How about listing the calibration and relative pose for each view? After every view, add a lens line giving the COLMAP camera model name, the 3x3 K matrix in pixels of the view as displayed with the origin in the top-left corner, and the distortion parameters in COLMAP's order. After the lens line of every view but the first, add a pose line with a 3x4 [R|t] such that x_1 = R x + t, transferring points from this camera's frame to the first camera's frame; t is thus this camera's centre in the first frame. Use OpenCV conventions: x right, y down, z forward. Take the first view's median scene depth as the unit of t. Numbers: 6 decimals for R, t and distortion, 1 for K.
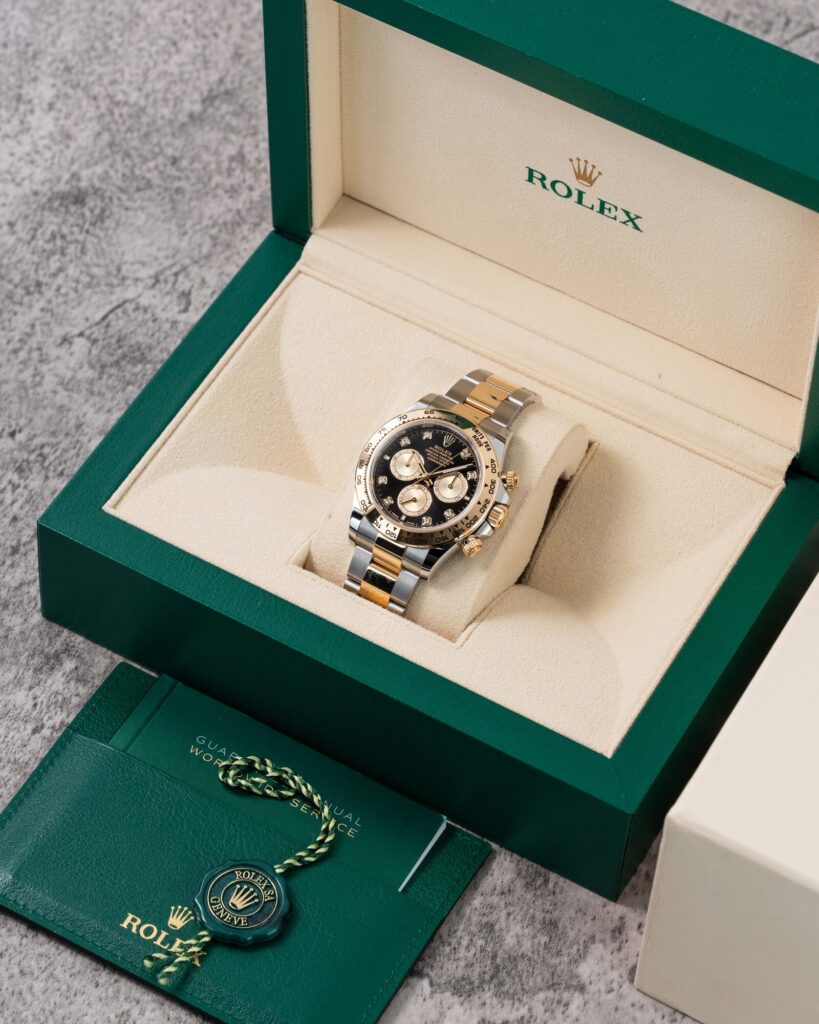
lens RADIAL K [[3901.1, 0, 409.5], [0, 3901.1, 512.0], [0, 0, 1]] dist [-0.047650, -2.192328]
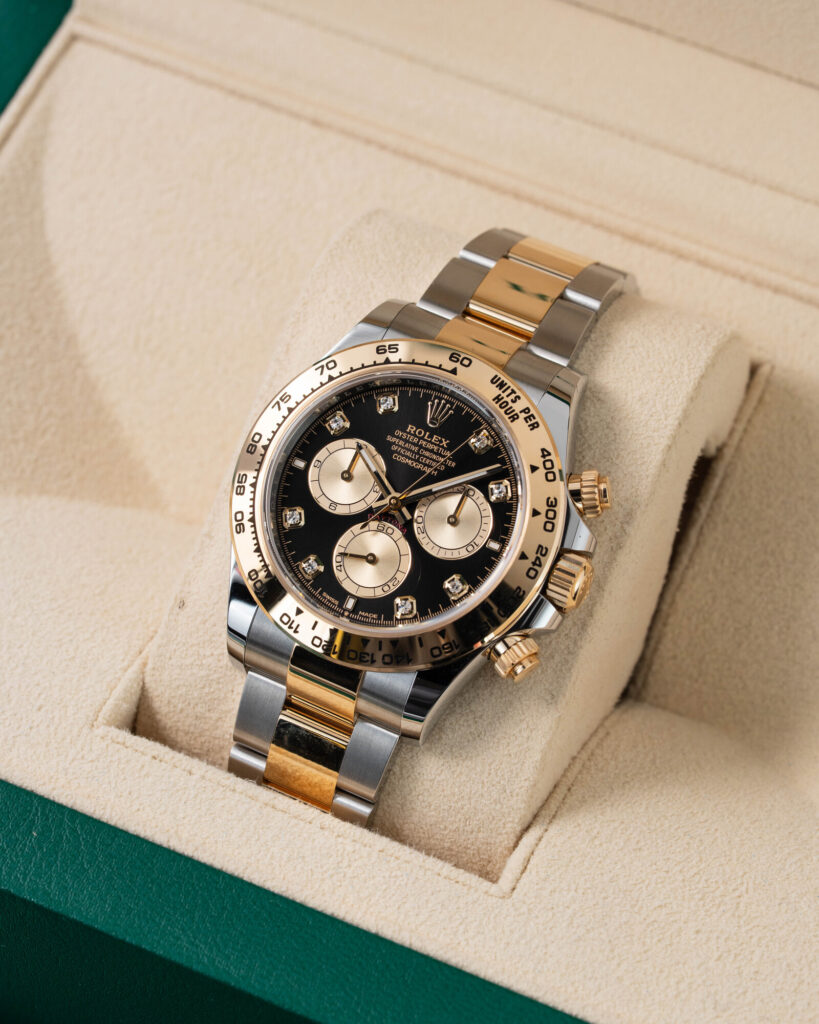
lens RADIAL K [[3901.1, 0, 409.5], [0, 3901.1, 512.0], [0, 0, 1]] dist [-0.047650, -2.192328]
pose [[0.995708, -0.092522, 0.002157, 0.004928], [0.091969, 0.991816, 0.088554, -0.045567], [-0.010332, -0.087976, 0.996069, 0.571189]]
